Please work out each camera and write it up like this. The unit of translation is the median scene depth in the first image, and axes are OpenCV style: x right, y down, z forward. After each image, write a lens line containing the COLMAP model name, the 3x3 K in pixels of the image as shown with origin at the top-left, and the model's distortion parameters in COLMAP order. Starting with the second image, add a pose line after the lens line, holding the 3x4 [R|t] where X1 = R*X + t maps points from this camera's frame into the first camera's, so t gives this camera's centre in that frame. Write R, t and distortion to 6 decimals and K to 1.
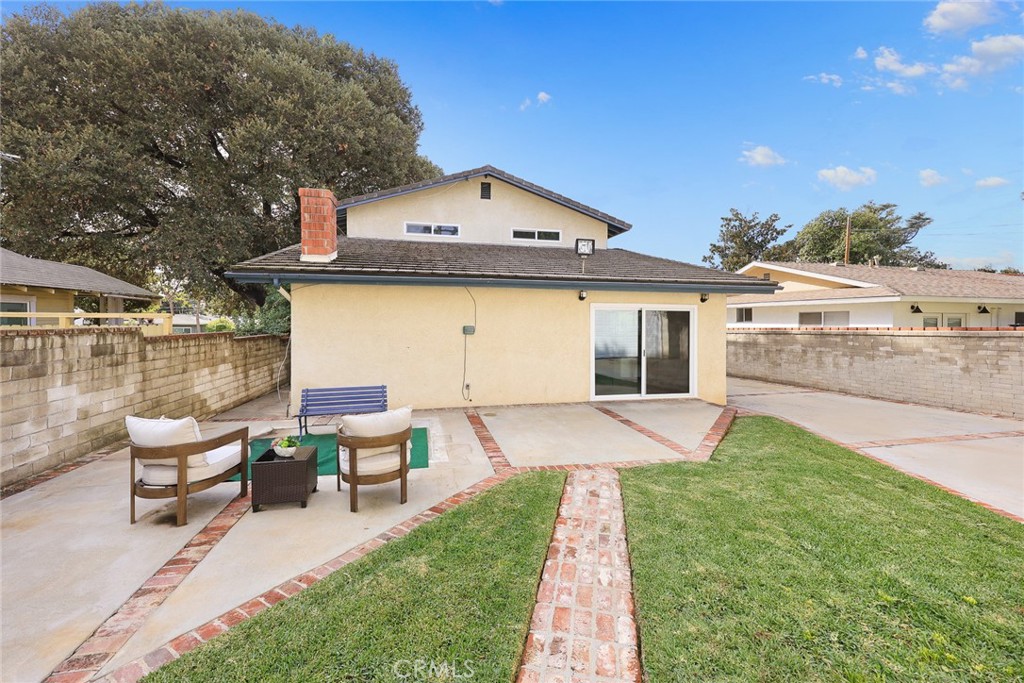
lens RADIAL K [[419.0, 0, 530.4], [0, 419.0, 322.6], [0, 0, 1]] dist [-0.002324, 0.000303]
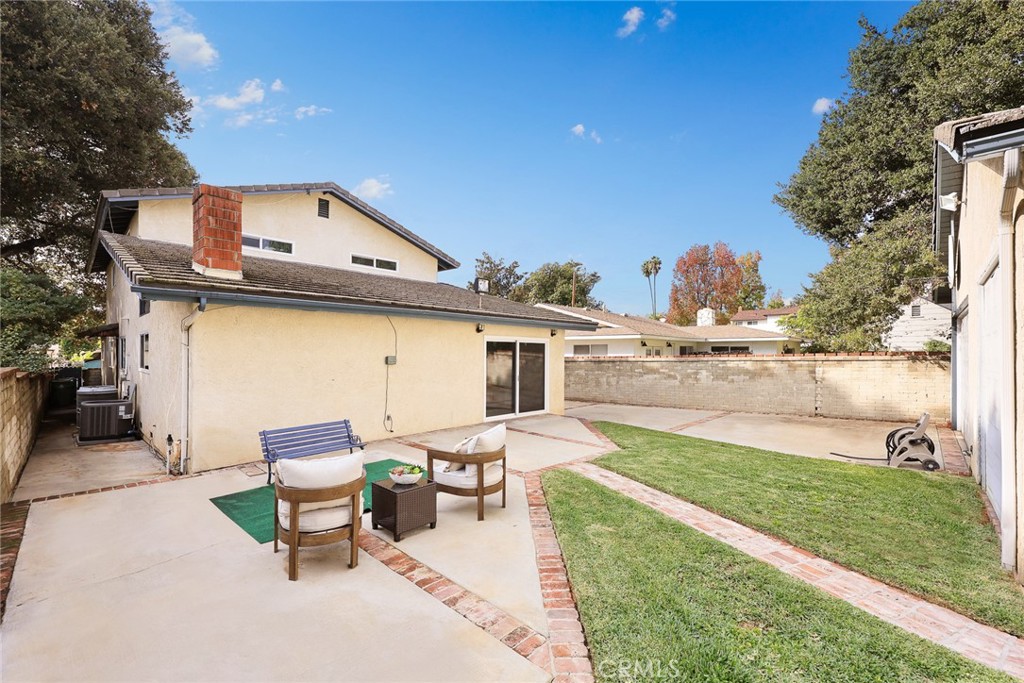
lens RADIAL K [[419.0, 0, 530.1], [0, 419.0, 351.2], [0, 0, 1]] dist [-0.002324, 0.000303]
pose [[0.829567, 0.000360, 0.558407, -0.311826], [0.003059, 0.999982, -0.005190, 0.002040], [-0.558399, 0.006014, 0.829551, -0.001786]]
